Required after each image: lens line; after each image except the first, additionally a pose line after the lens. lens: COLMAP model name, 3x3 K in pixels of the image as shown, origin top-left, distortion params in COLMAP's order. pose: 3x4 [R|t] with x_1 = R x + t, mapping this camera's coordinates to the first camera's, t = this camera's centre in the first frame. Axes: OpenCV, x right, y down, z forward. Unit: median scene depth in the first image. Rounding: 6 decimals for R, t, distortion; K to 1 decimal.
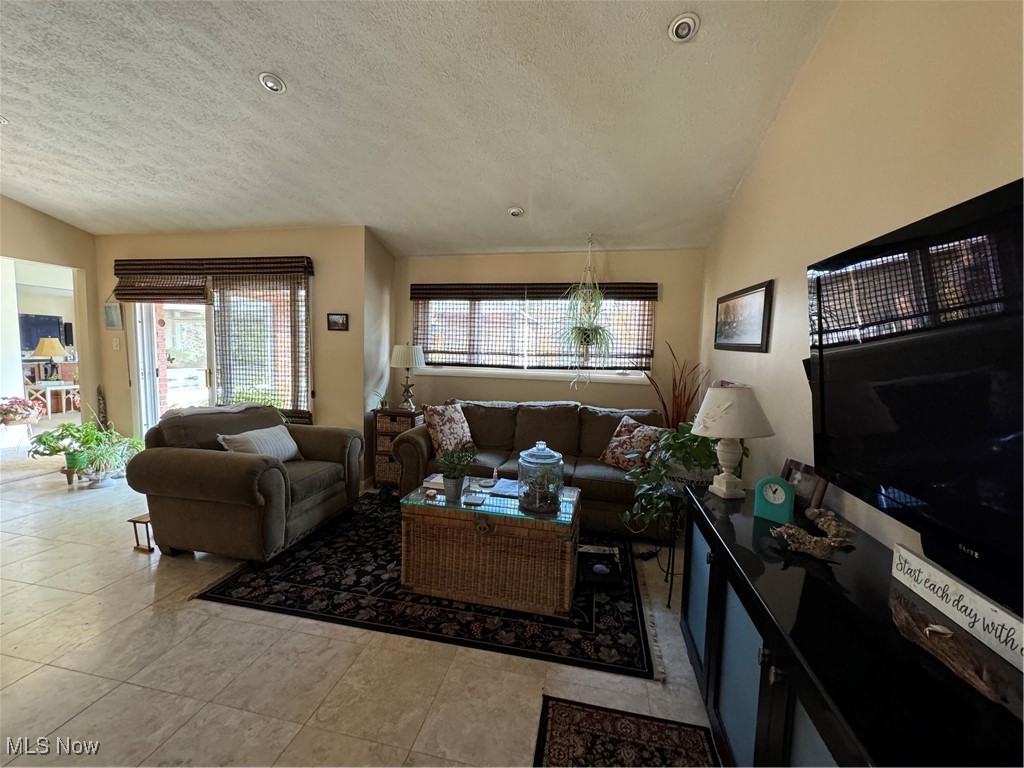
lens RADIAL K [[406.1, 0, 511.8], [0, 406.1, 384.6], [0, 0, 1]] dist [-0.000892, -0.000107]
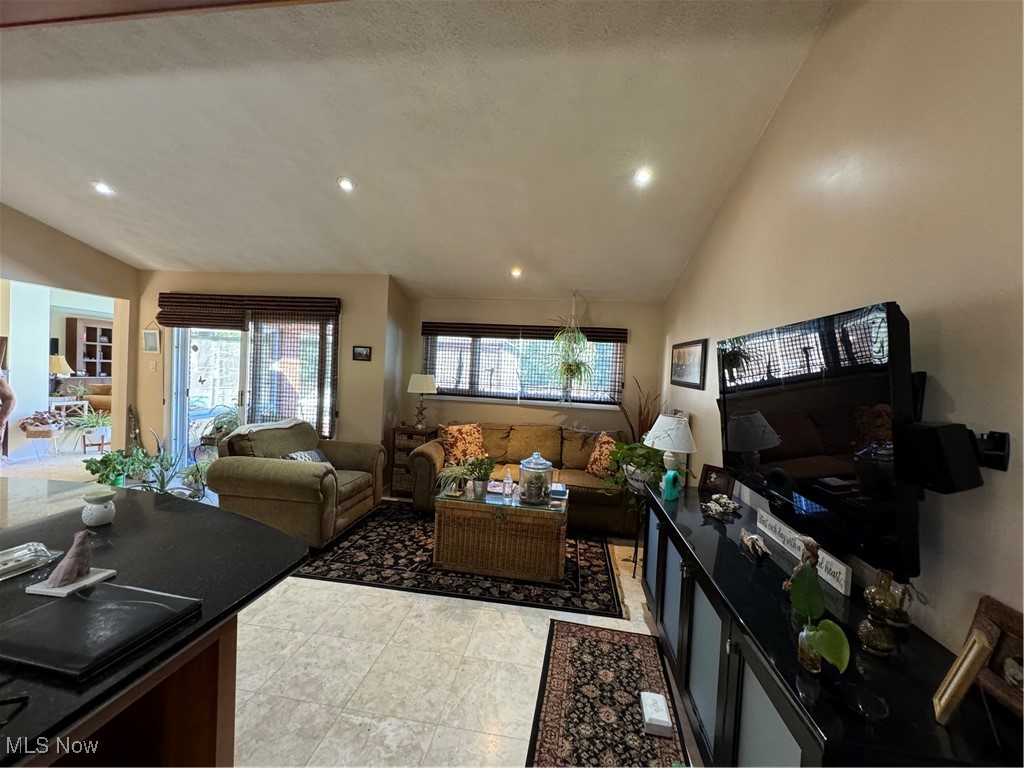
lens RADIAL K [[406.1, 0, 511.4], [0, 406.1, 383.8], [0, 0, 1]] dist [-0.000892, -0.000107]
pose [[0.997901, 0.020039, 0.061586, -0.111887], [-0.016623, 0.998321, -0.055482, -0.013320], [-0.062594, 0.054342, 0.996559, -0.340215]]
